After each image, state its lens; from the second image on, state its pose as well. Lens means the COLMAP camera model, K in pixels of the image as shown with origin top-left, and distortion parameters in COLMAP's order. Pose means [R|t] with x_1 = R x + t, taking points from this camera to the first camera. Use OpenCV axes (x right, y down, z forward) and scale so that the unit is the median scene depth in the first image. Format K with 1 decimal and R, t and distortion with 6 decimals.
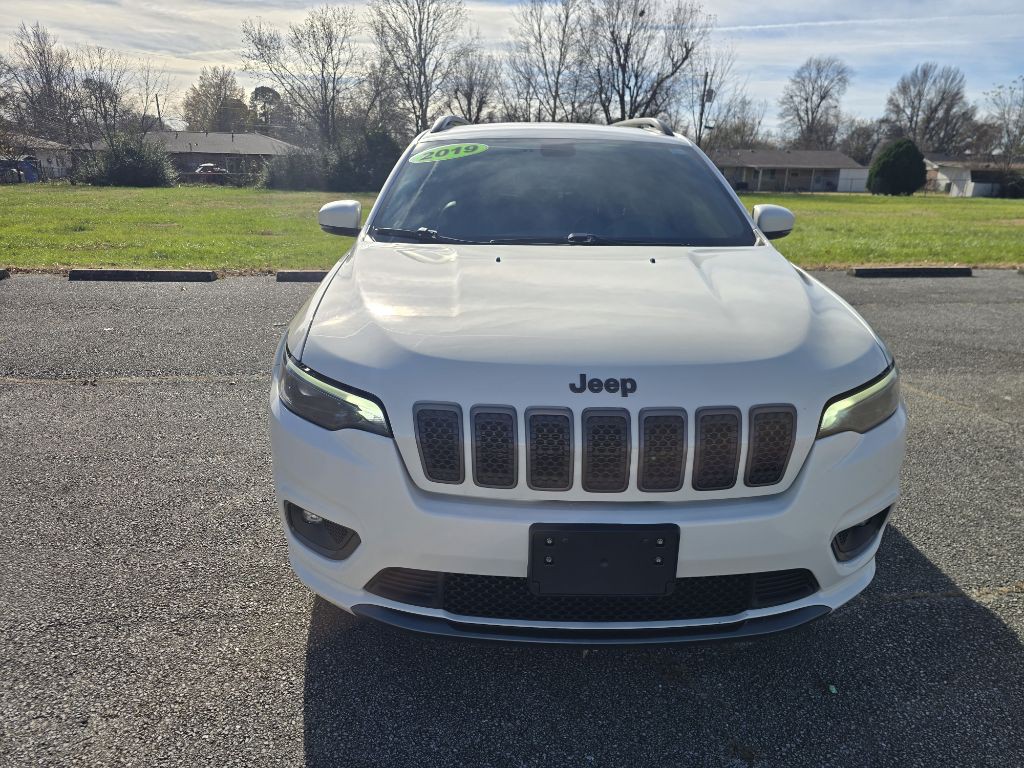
lens RADIAL K [[708.7, 0, 506.6], [0, 708.7, 380.9], [0, 0, 1]] dist [0.039384, -0.030891]
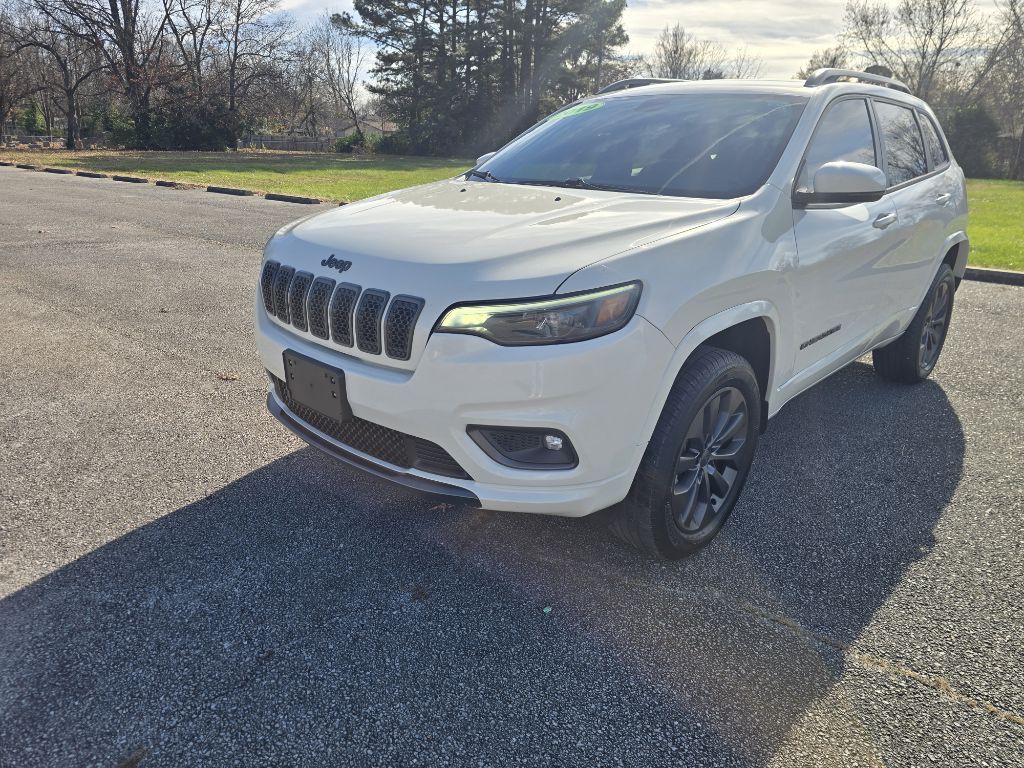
lens RADIAL K [[696.2, 0, 509.8], [0, 696.2, 382.9], [0, 0, 1]] dist [0.052121, -0.045829]
pose [[0.707569, 0.233437, -0.666974, 0.965823], [-0.216289, 0.970104, 0.110078, 0.006559], [0.672730, 0.066371, 0.736905, 0.166623]]
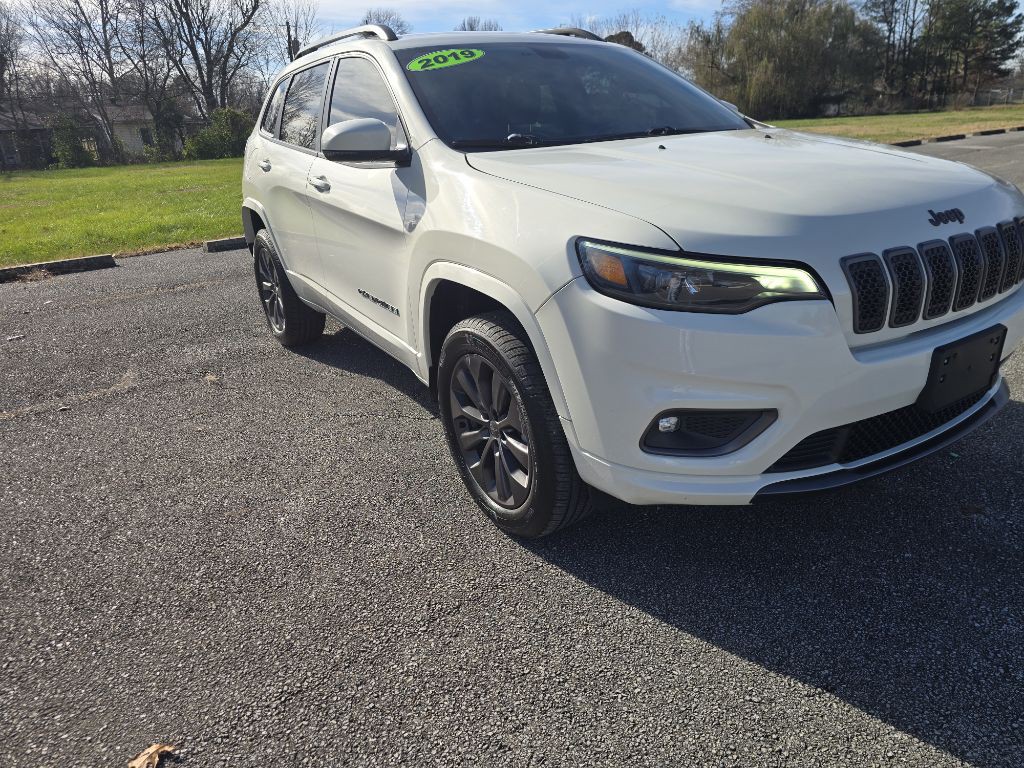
lens RADIAL K [[708.7, 0, 506.6], [0, 708.7, 380.9], [0, 0, 1]] dist [0.039384, -0.030891]
pose [[0.846542, -0.243502, 0.473364, -0.759153], [0.218548, 0.969826, 0.108047, -0.011771], [-0.485391, 0.011987, 0.874215, 0.247337]]
